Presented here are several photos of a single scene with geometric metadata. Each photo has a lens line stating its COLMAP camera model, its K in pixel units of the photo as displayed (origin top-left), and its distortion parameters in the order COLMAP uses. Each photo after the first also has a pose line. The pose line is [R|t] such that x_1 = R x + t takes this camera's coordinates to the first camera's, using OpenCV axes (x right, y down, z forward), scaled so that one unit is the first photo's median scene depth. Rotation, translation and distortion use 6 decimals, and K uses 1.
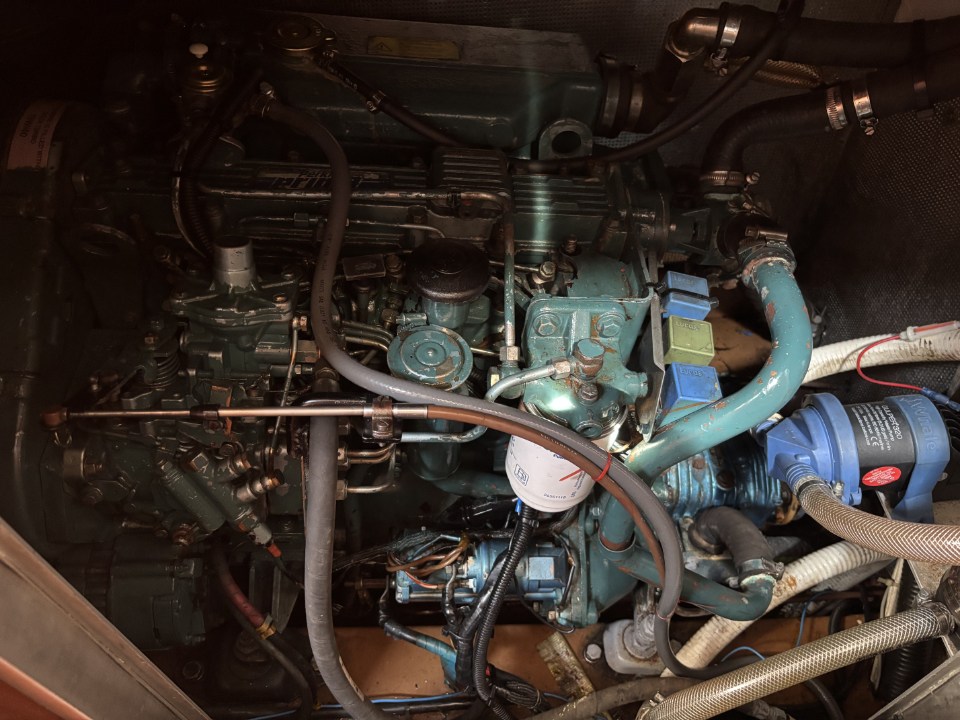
lens RADIAL K [[721.3, 0, 475.2], [0, 721.3, 355.3], [0, 0, 1]] dist [0.045313, -0.056693]
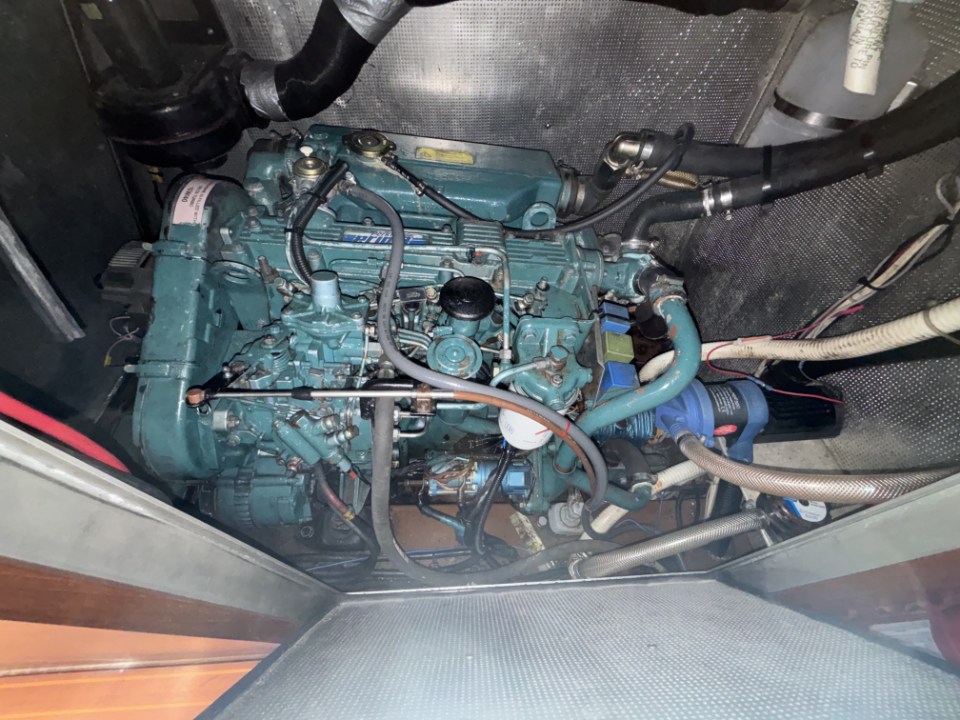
lens RADIAL K [[386.1, 0, 480.5], [0, 386.1, 357.2], [0, 0, 1]] dist [0.000870, 0.000908]
pose [[0.999390, 0.020702, 0.028124, -0.026412], [-0.022052, 0.998577, 0.048546, -0.031109], [-0.027079, -0.049137, 0.998425, 0.157749]]
